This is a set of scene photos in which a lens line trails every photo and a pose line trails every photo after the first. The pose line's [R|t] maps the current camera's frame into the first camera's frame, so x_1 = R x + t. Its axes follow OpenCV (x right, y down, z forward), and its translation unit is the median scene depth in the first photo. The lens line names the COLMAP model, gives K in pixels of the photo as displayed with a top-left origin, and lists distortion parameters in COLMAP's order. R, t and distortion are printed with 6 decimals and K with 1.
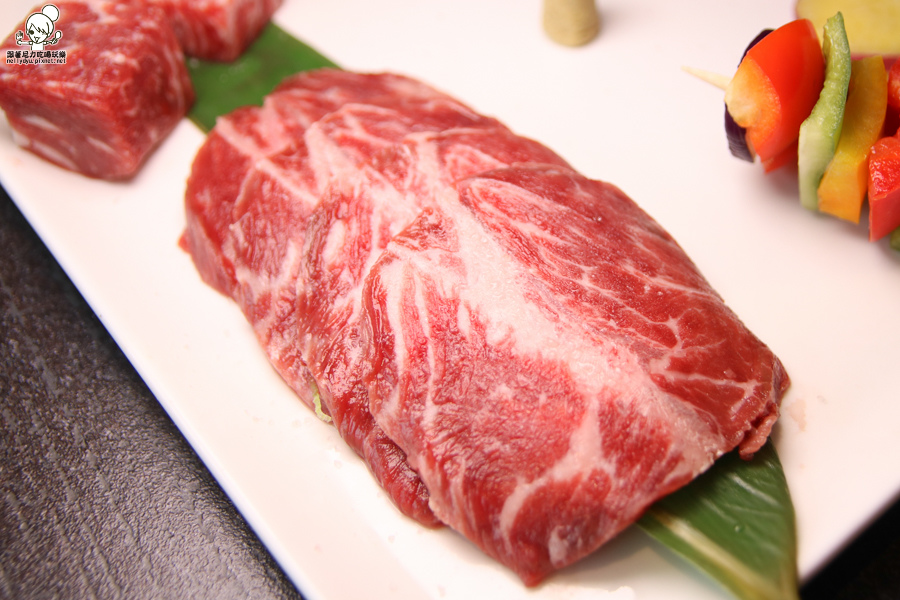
lens RADIAL K [[1043.9, 0, 450.0], [0, 1043.9, 300.0], [0, 0, 1]] dist [-0.053382, -0.015730]
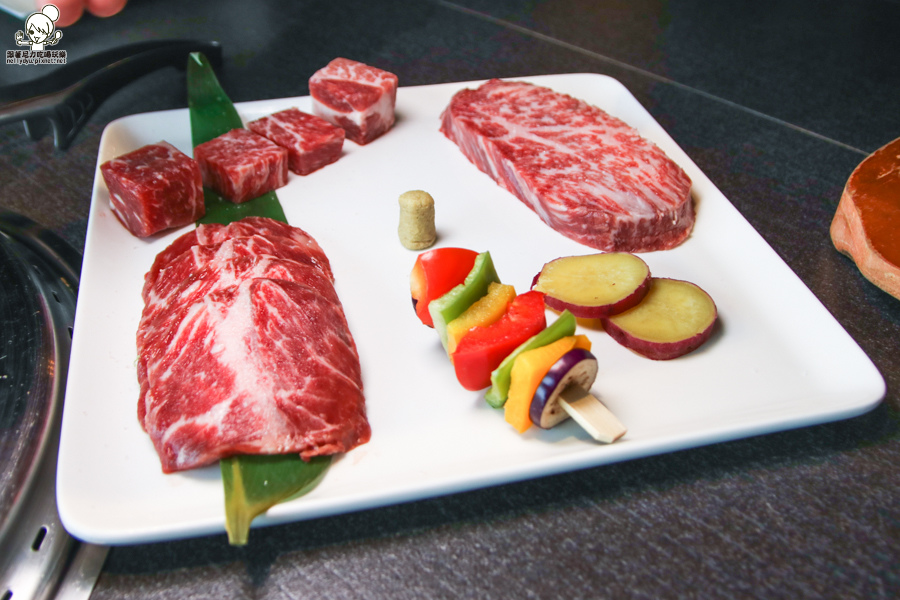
lens RADIAL K [[883.3, 0, 449.1], [0, 883.3, 300.5], [0, 0, 1]] dist [-0.151949, -0.000944]
pose [[0.905688, 0.296970, -0.302552, 0.795911], [-0.359863, 0.915801, -0.178346, 0.075938], [0.224114, 0.270403, 0.936299, -0.351862]]
